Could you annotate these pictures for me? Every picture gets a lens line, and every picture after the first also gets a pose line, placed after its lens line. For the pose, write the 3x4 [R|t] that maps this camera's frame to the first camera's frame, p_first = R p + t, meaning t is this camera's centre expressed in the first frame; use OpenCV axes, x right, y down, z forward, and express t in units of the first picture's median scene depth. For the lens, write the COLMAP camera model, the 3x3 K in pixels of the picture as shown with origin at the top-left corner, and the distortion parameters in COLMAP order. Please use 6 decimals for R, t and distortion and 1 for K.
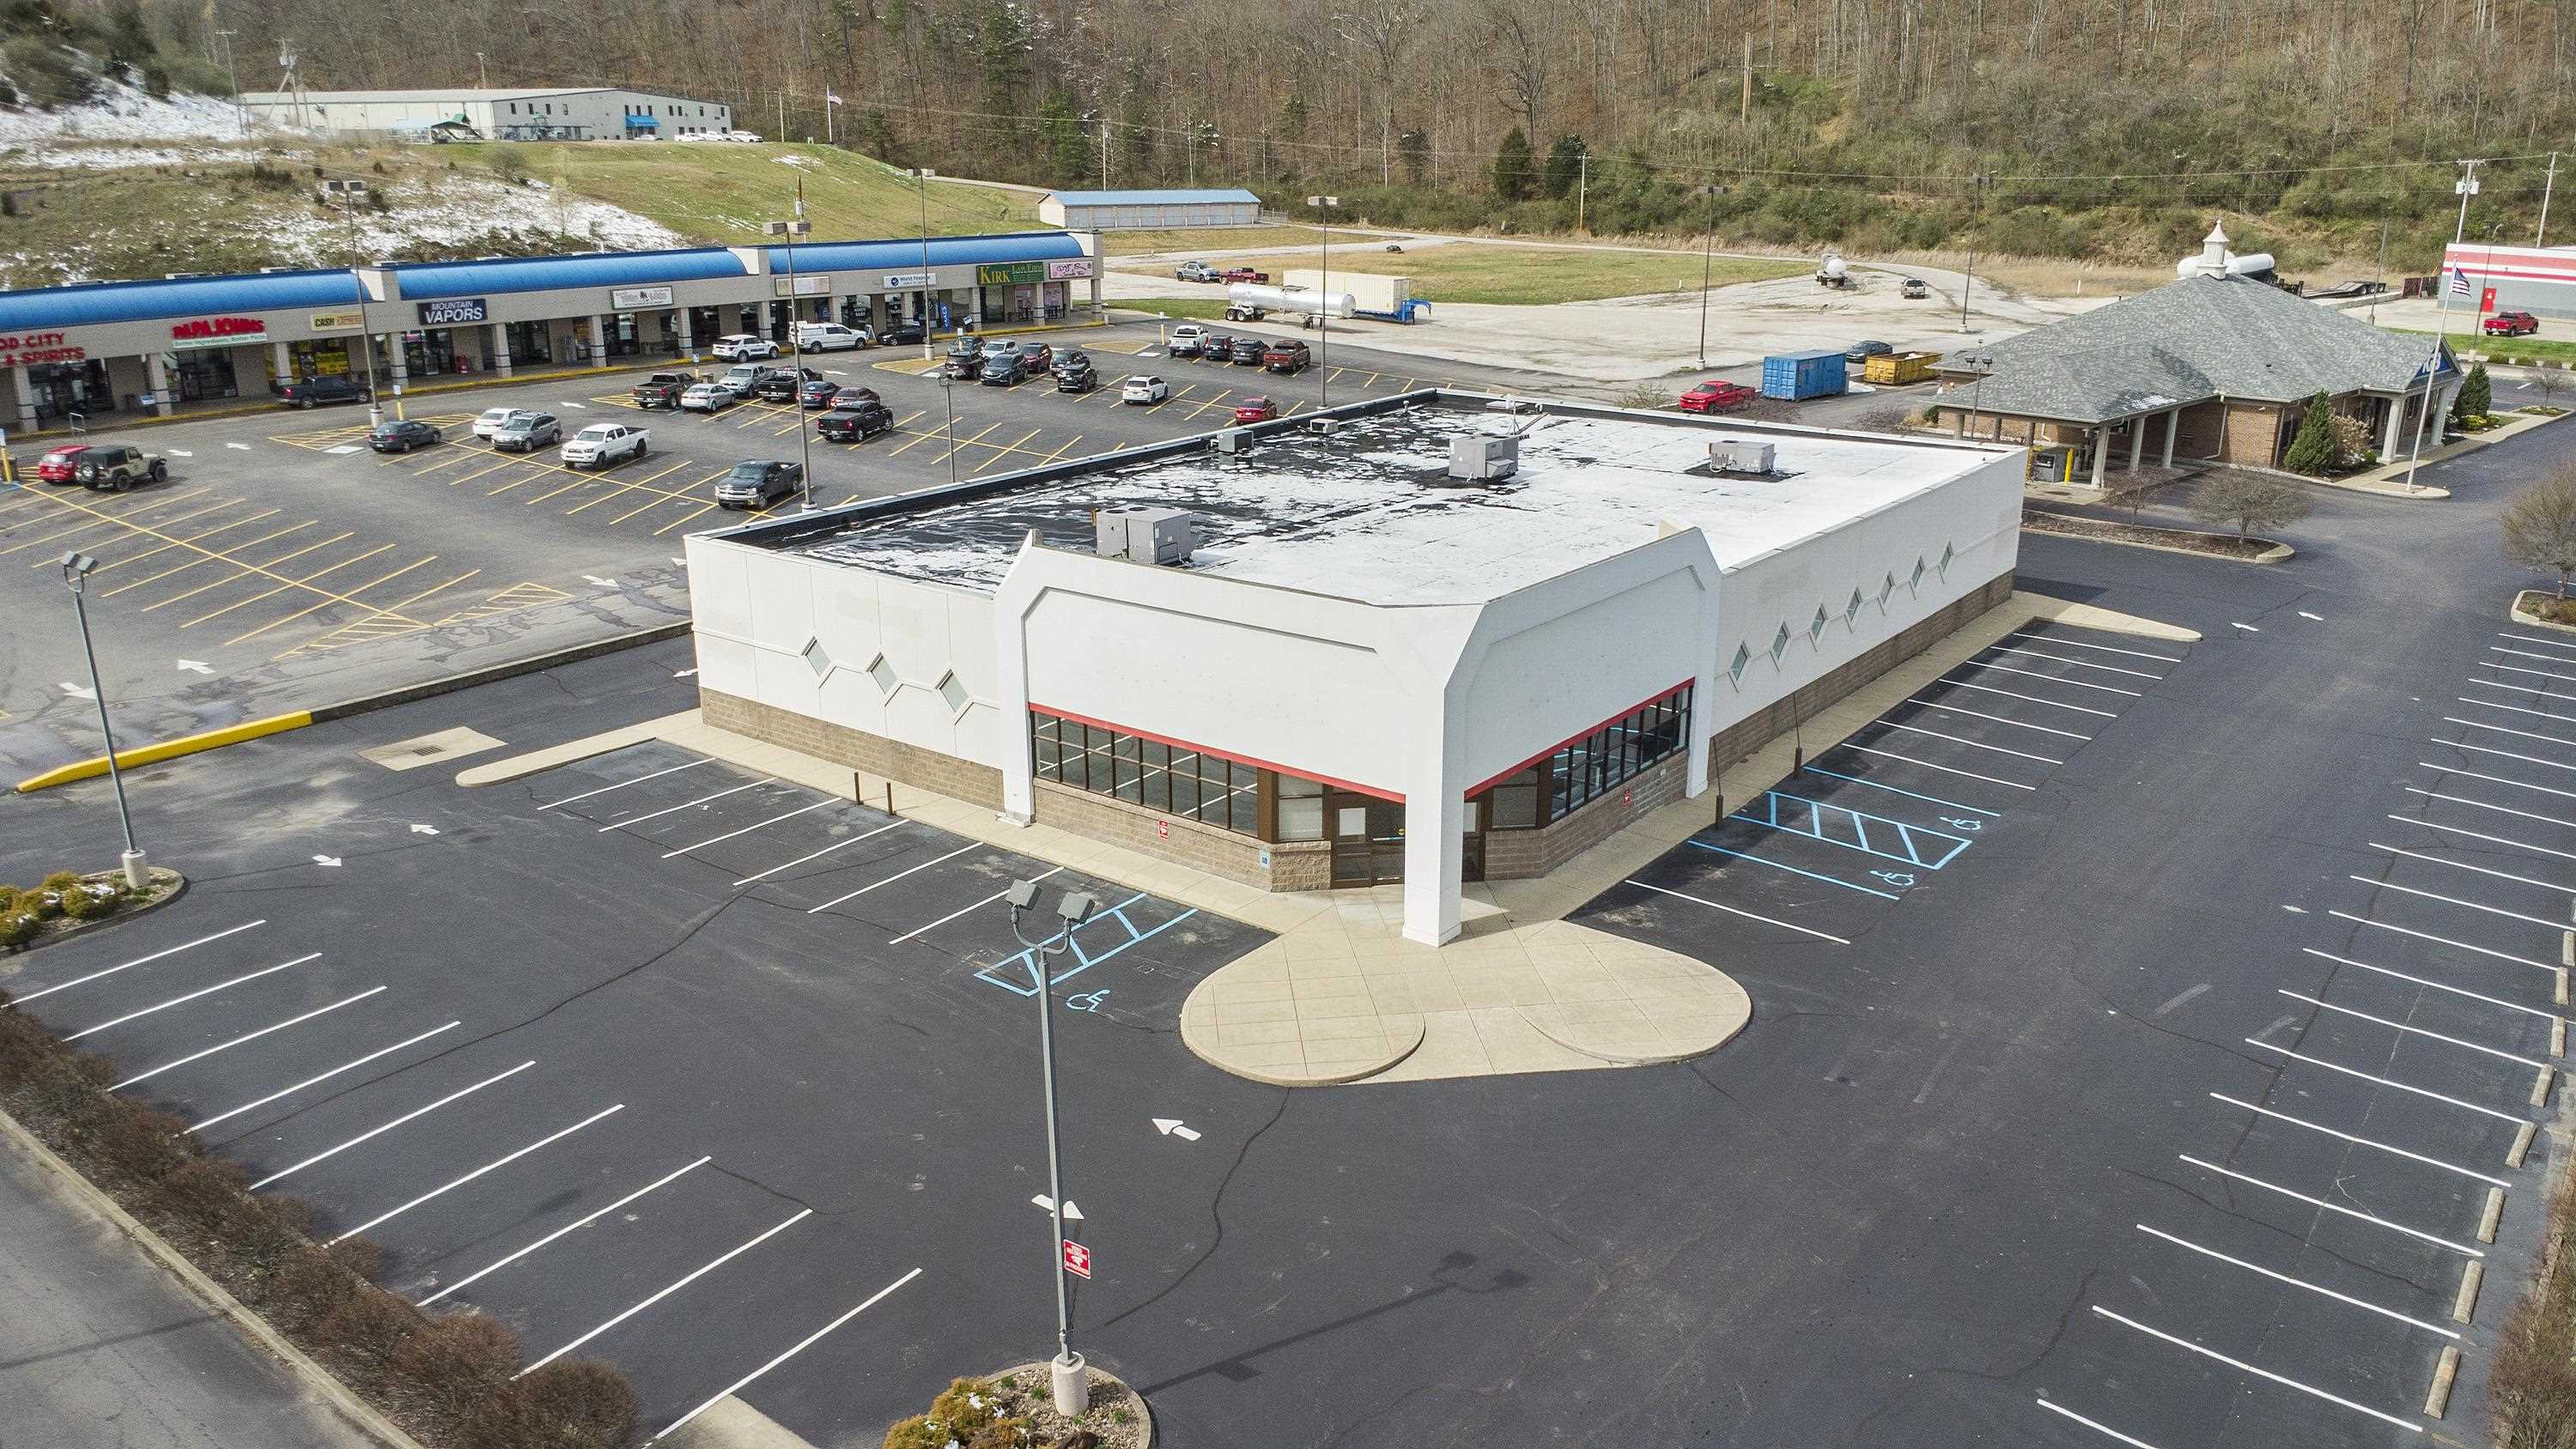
lens RADIAL K [[1865.7, 0, 1288.0], [0, 1865.7, 724.5], [0, 0, 1]] dist [0.045085, -0.063973]
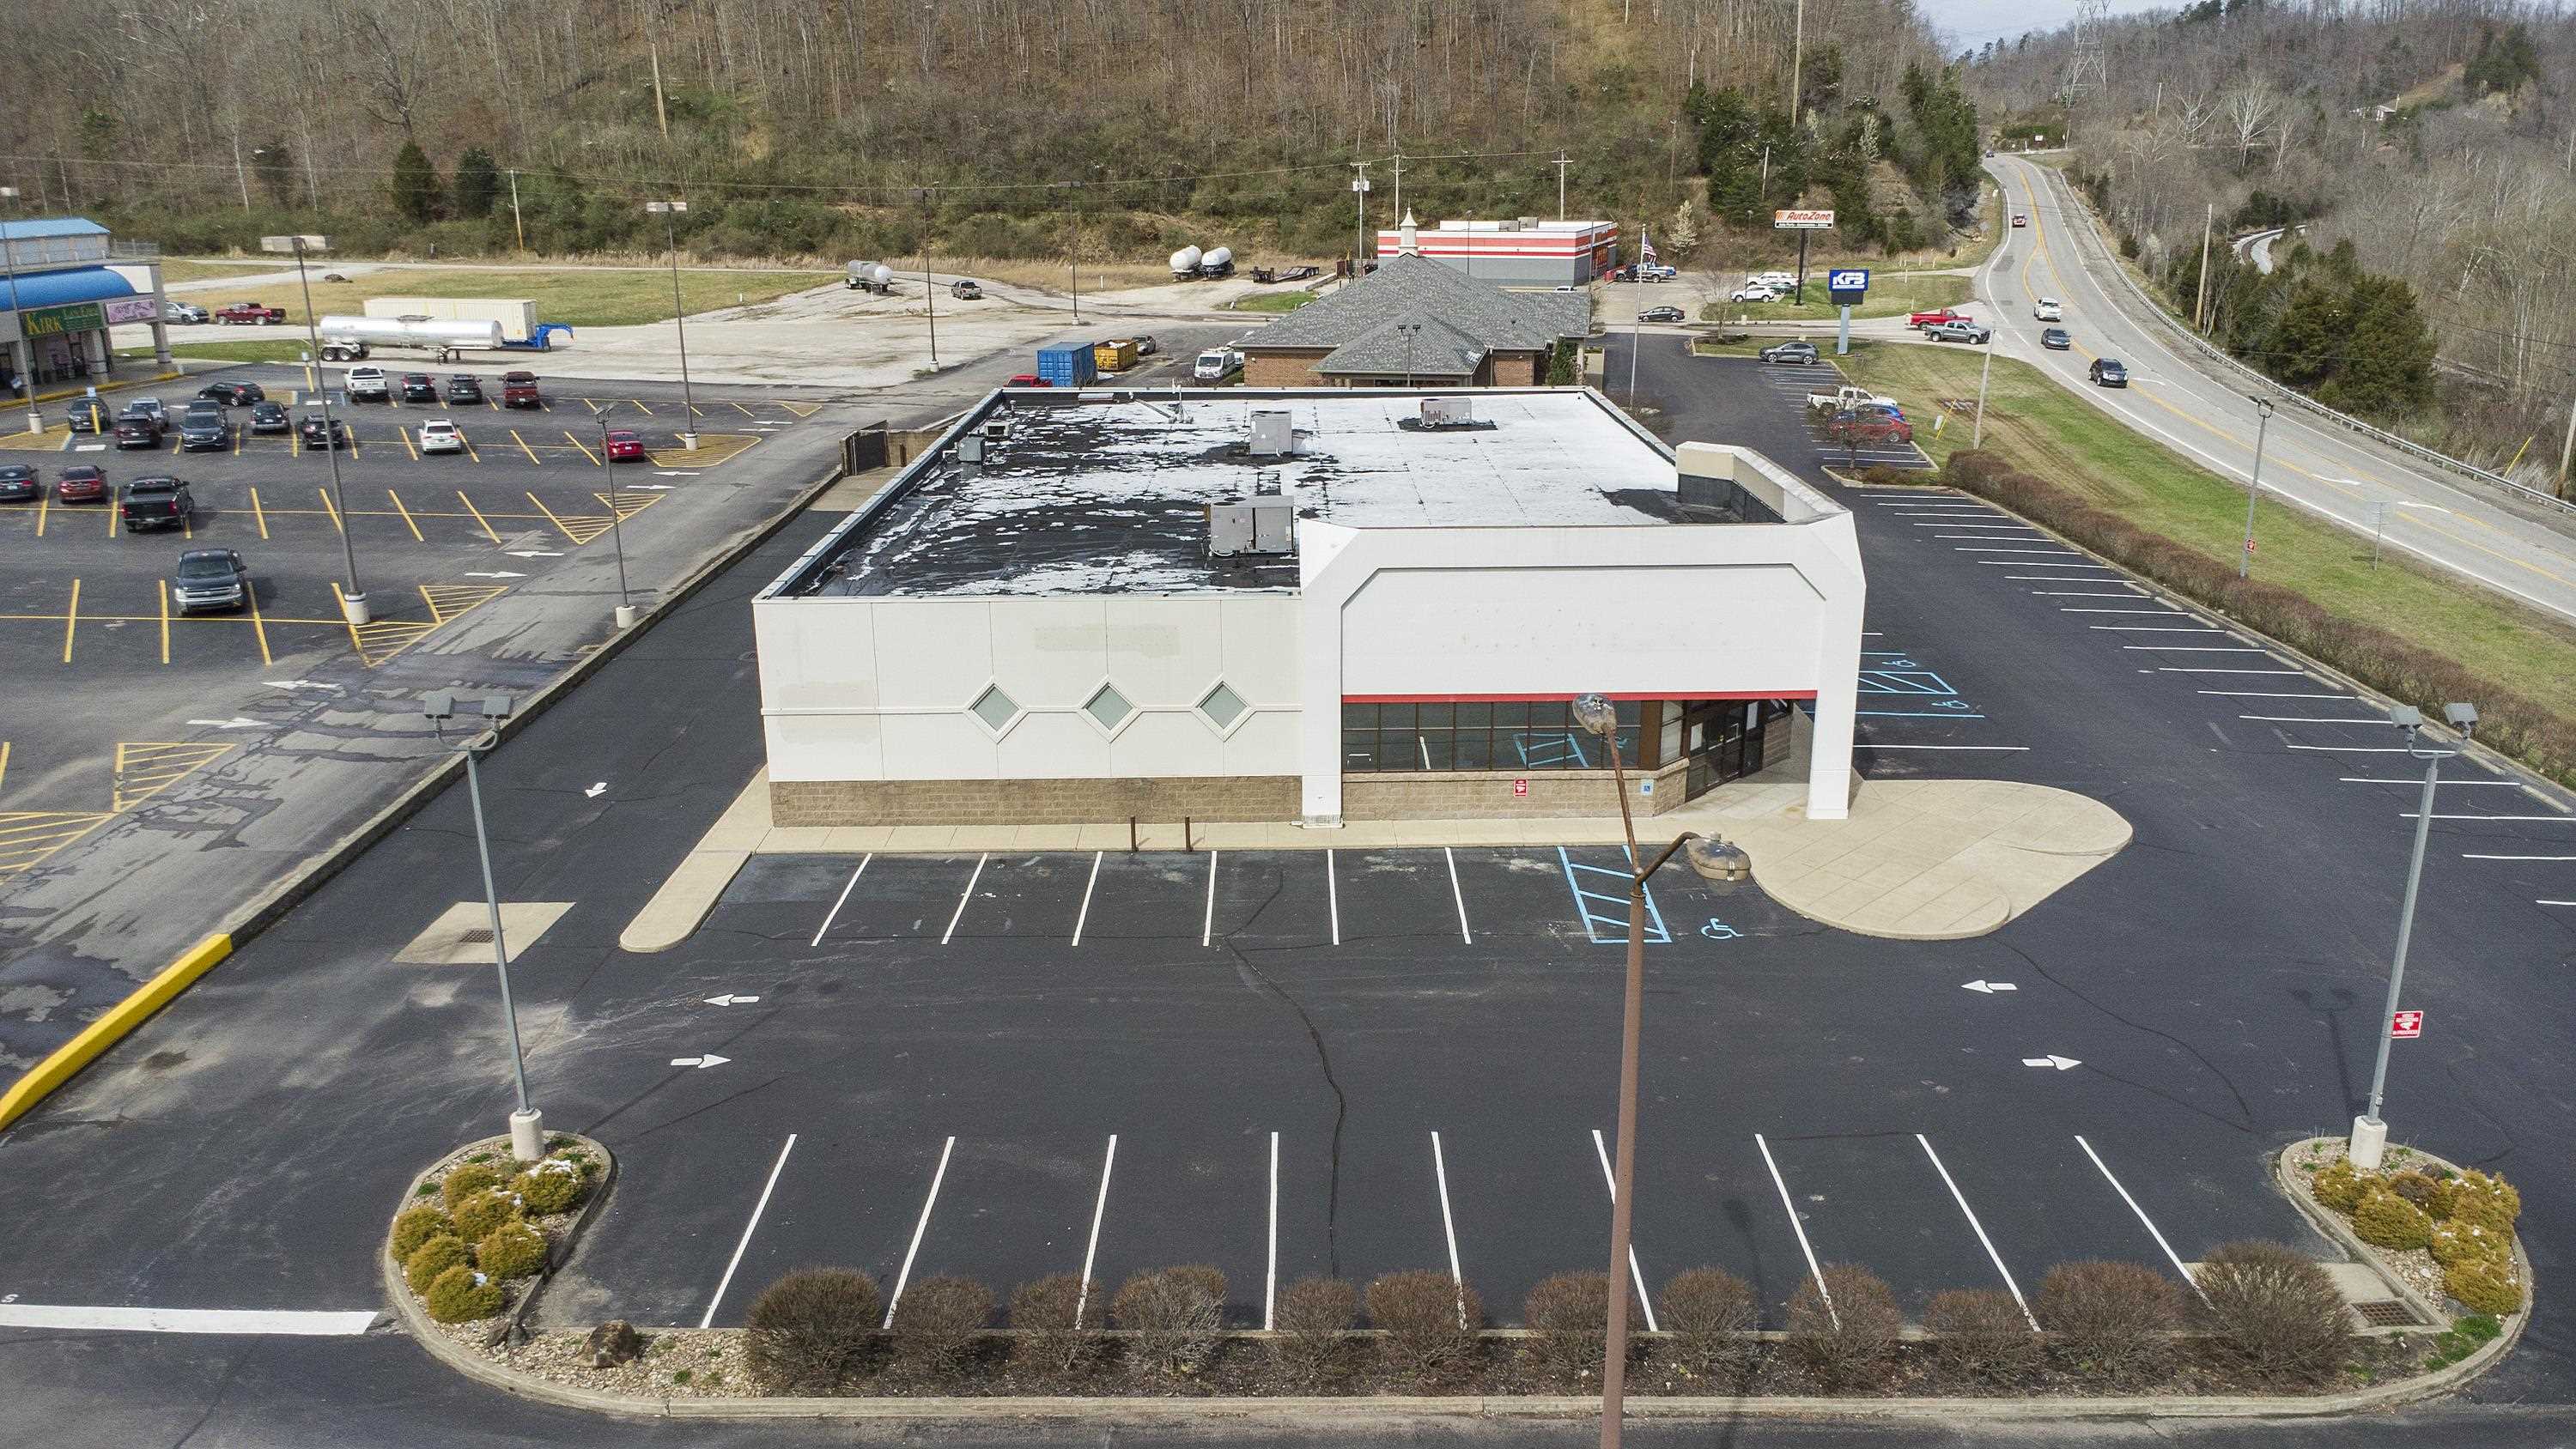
lens RADIAL K [[1865.7, 0, 1288.0], [0, 1865.7, 724.5], [0, 0, 1]] dist [0.045085, -0.063973]
pose [[0.790078, -0.186218, 0.584038, -0.293541], [0.192689, 0.979893, 0.051768, -0.021178], [-0.581935, 0.071637, 0.810074, 0.097439]]
